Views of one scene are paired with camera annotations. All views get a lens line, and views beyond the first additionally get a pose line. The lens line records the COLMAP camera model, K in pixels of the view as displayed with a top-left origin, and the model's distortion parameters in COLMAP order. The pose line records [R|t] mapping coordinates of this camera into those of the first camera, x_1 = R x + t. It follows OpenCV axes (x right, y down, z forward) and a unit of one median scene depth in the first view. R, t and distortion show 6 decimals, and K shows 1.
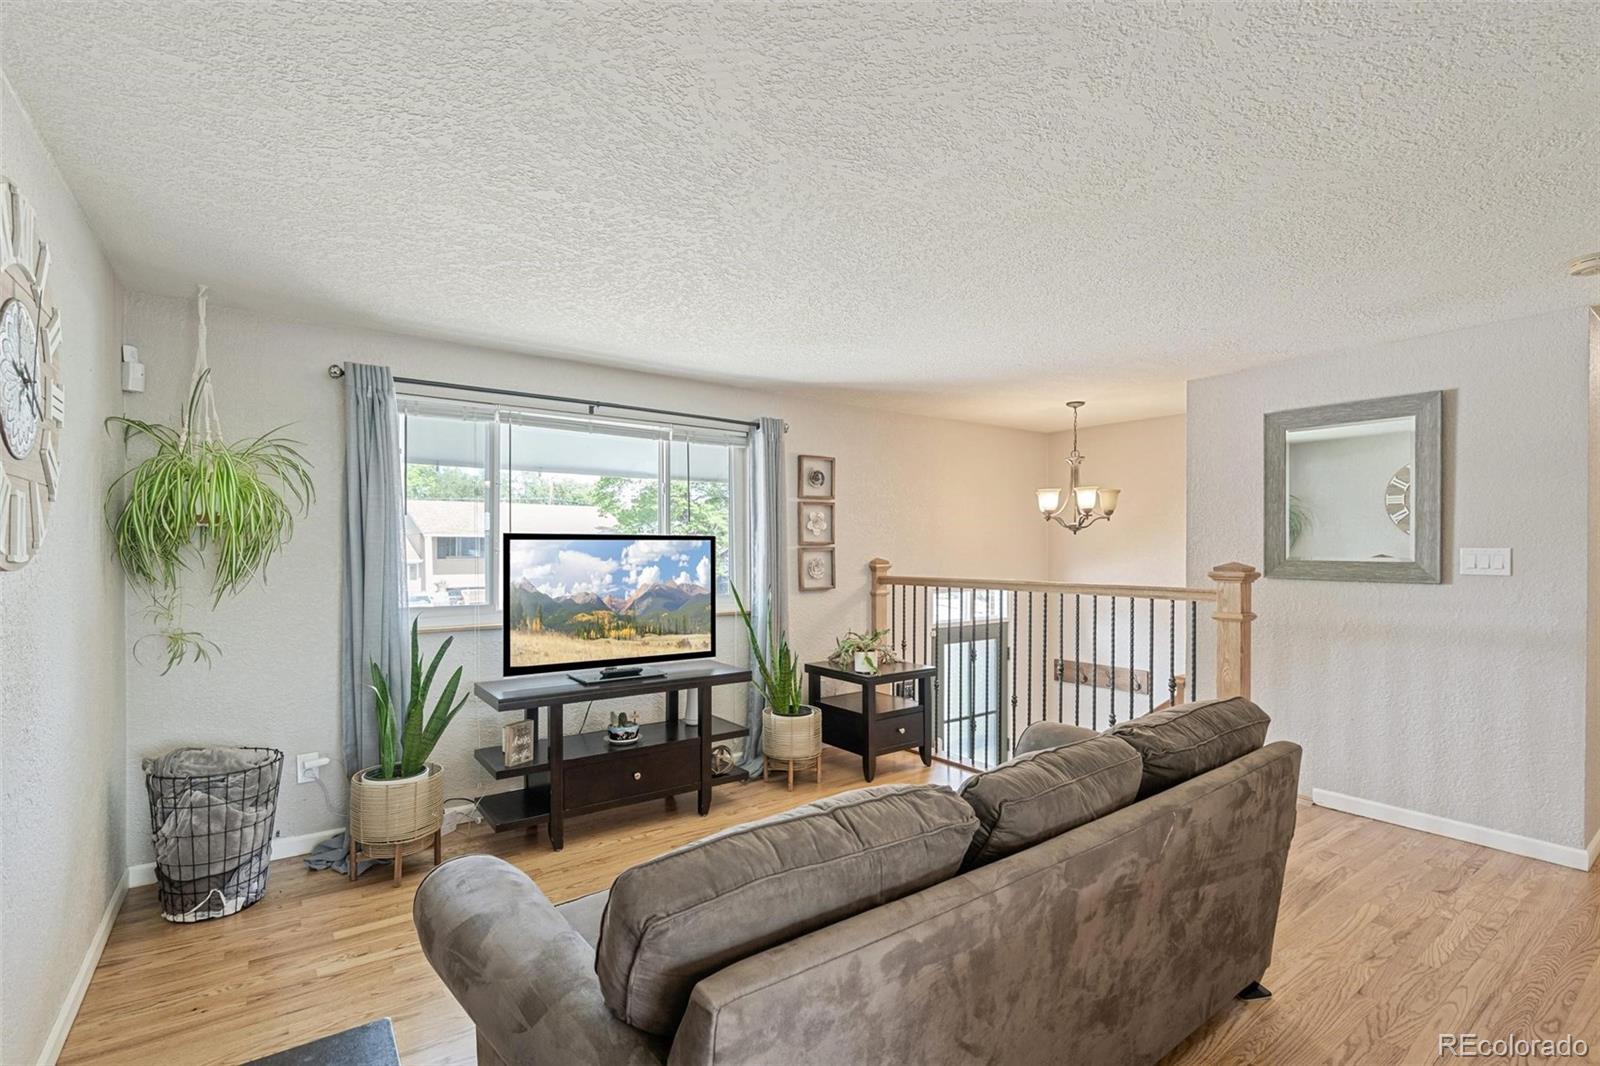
lens RADIAL K [[728.3, 0, 793.4], [0, 728.3, 552.3], [0, 0, 1]] dist [-0.013190, 0.002907]
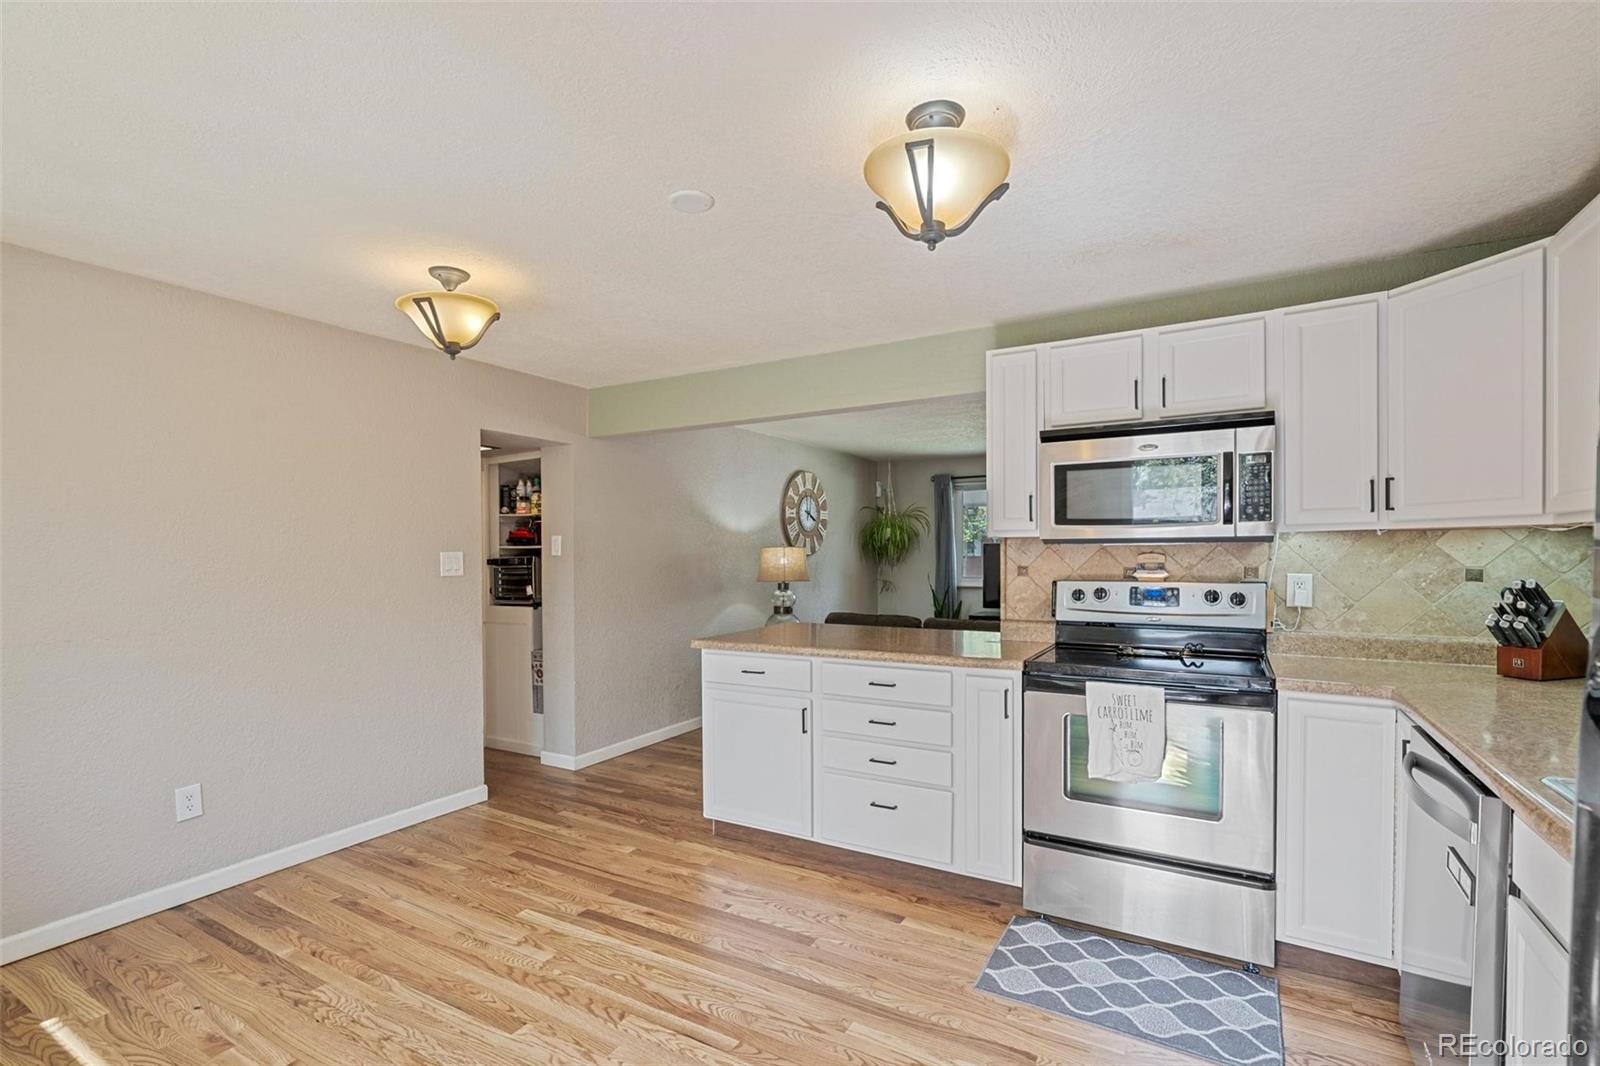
lens RADIAL K [[728.3, 0, 790.1], [0, 728.3, 569.8], [0, 0, 1]] dist [-0.013190, 0.002907]
pose [[0.394269, 0.016916, -0.918839, 1.217216], [0.004055, 0.999789, 0.020146, 0.006745], [0.918986, -0.011669, 0.394117, -0.359306]]
